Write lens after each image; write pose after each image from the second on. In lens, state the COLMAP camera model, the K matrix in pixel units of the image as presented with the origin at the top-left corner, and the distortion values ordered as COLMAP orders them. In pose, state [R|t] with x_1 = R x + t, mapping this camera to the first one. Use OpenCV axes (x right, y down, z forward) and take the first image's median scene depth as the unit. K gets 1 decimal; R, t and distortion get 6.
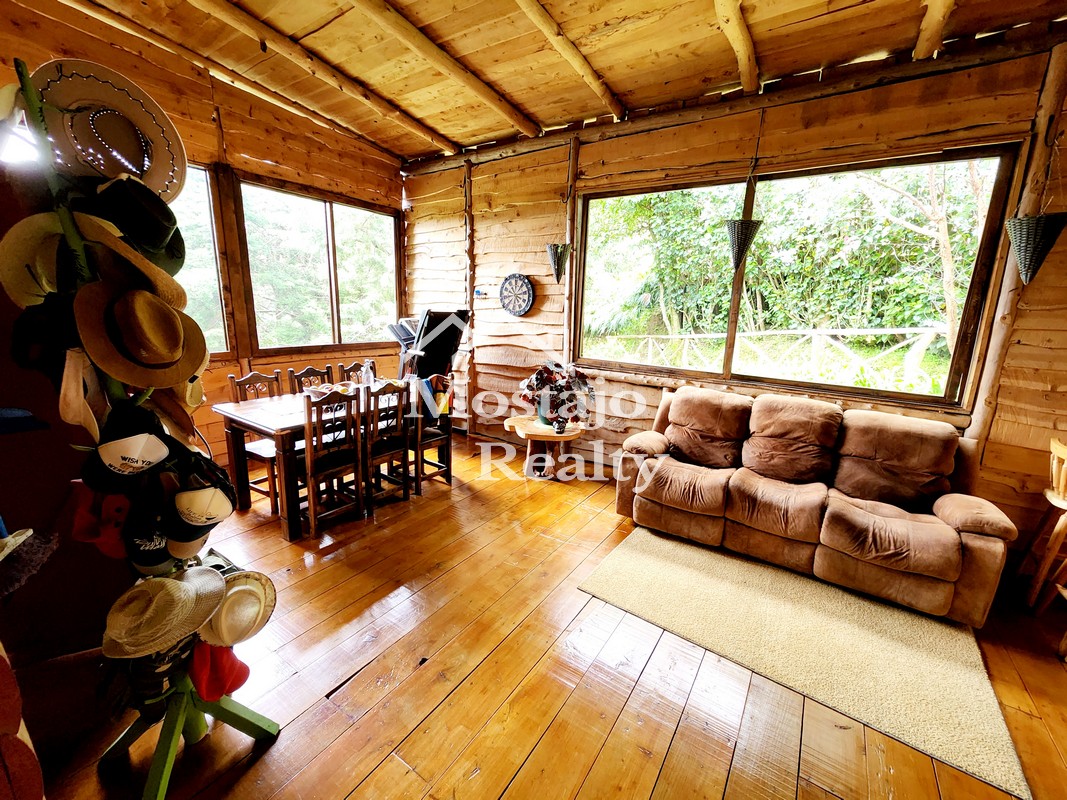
lens RADIAL K [[435.7, 0, 533.5], [0, 435.7, 400.0], [0, 0, 1]] dist [0.000145, -0.003561]
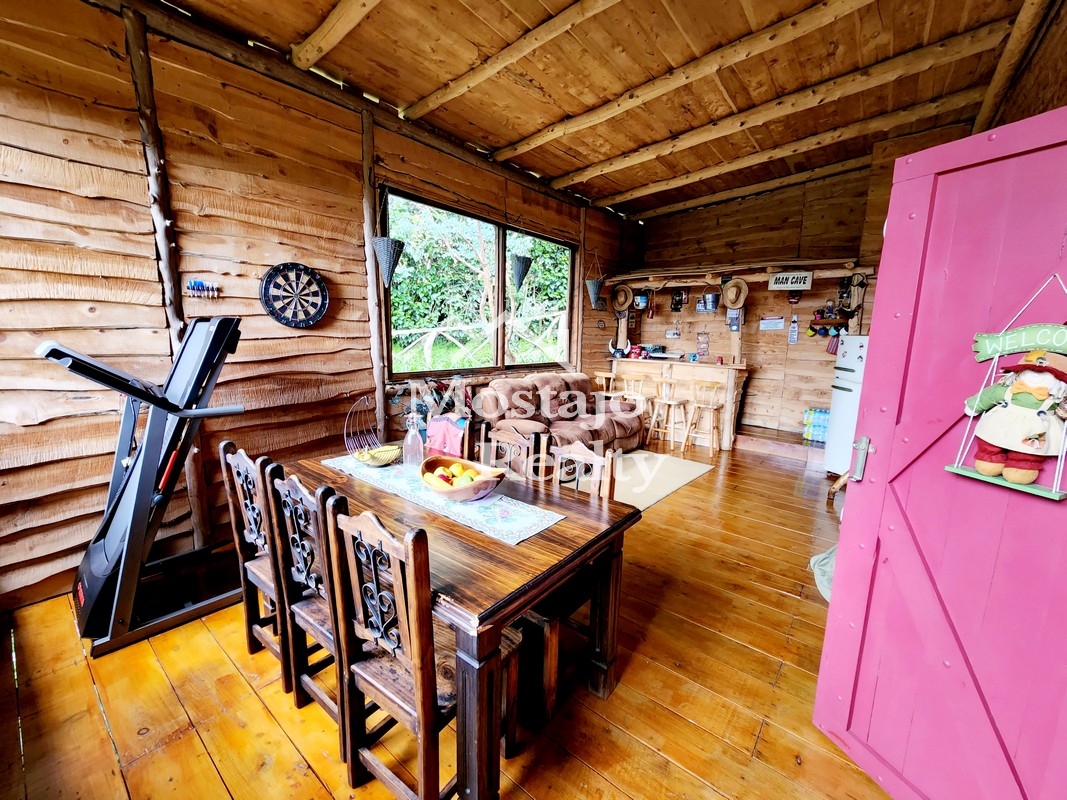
lens RADIAL K [[435.7, 0, 533.5], [0, 435.7, 400.0], [0, 0, 1]] dist [0.000145, -0.003561]
pose [[0.088235, -0.199037, 0.976012, -0.692409], [0.168682, 0.968668, 0.182290, -0.148247], [-0.981713, 0.148551, 0.119044, 0.593284]]
